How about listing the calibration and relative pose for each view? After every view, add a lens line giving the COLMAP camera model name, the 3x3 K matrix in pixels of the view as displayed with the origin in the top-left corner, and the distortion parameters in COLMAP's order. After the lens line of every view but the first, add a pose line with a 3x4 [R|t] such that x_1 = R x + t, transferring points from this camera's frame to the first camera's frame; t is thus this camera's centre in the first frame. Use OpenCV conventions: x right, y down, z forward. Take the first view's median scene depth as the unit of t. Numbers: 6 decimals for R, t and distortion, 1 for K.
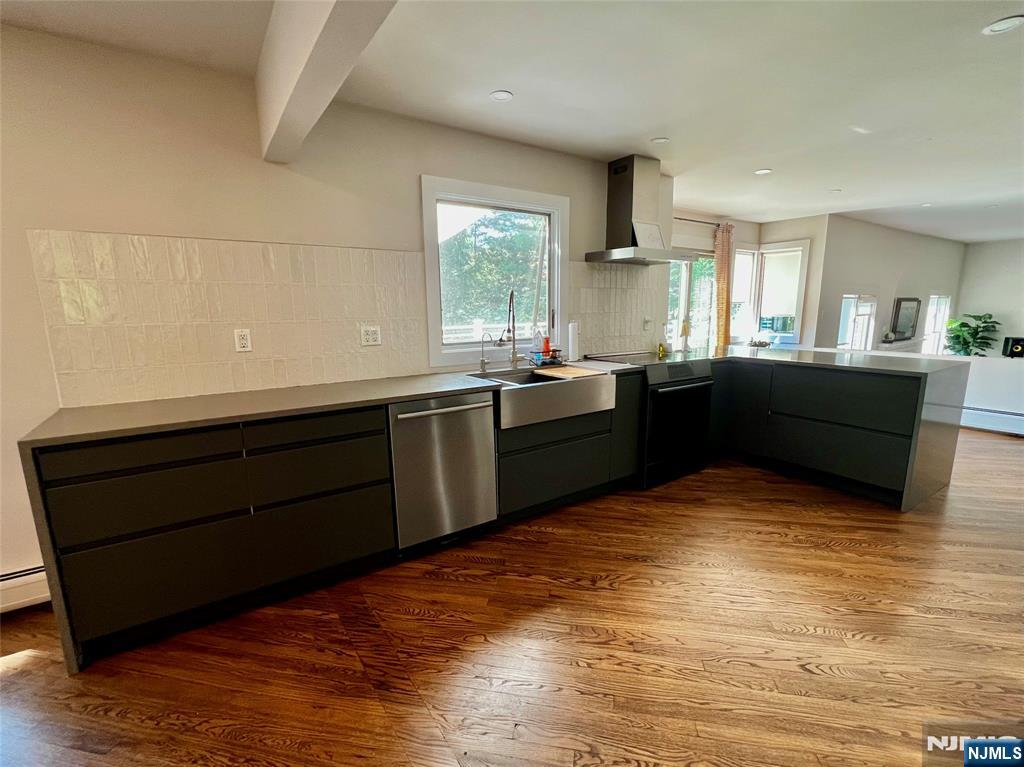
lens RADIAL K [[465.7, 0, 513.2], [0, 465.7, 395.0], [0, 0, 1]] dist [0.000291, 0.000090]
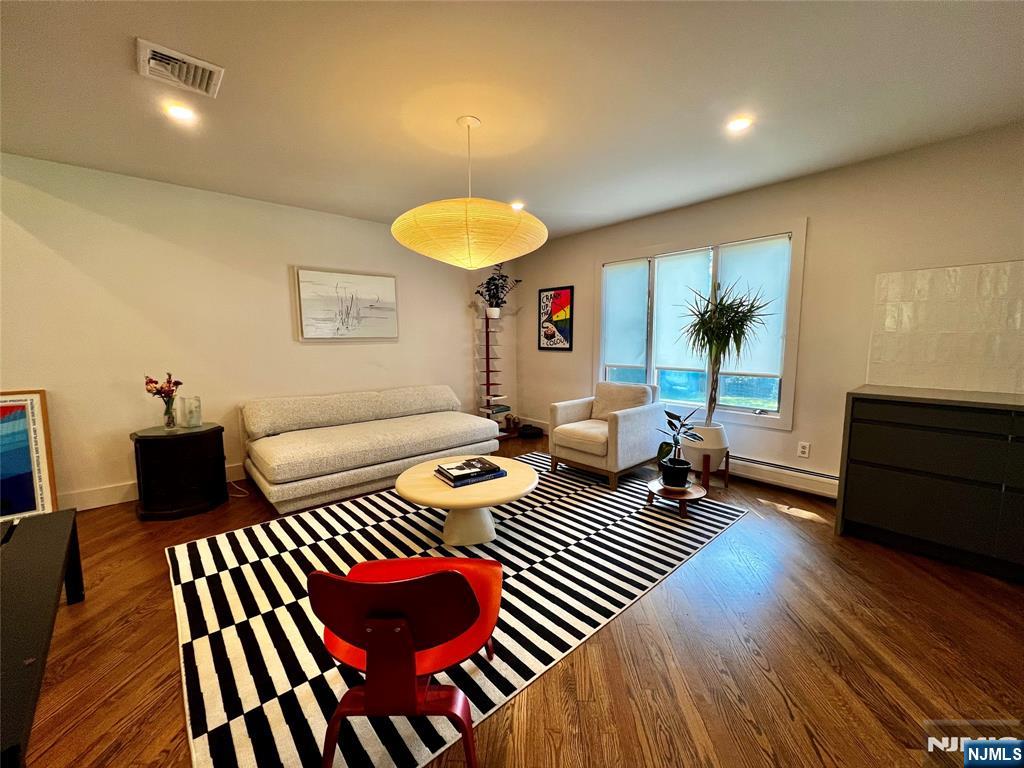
lens RADIAL K [[408.4, 0, 511.3], [0, 408.4, 384.9], [0, 0, 1]] dist [0.001015, -0.000016]
pose [[0.121076, 0.119676, -0.985403, 0.262728], [-0.183327, 0.978325, 0.096291, 0.121374], [0.975567, 0.168992, 0.140391, -0.384974]]
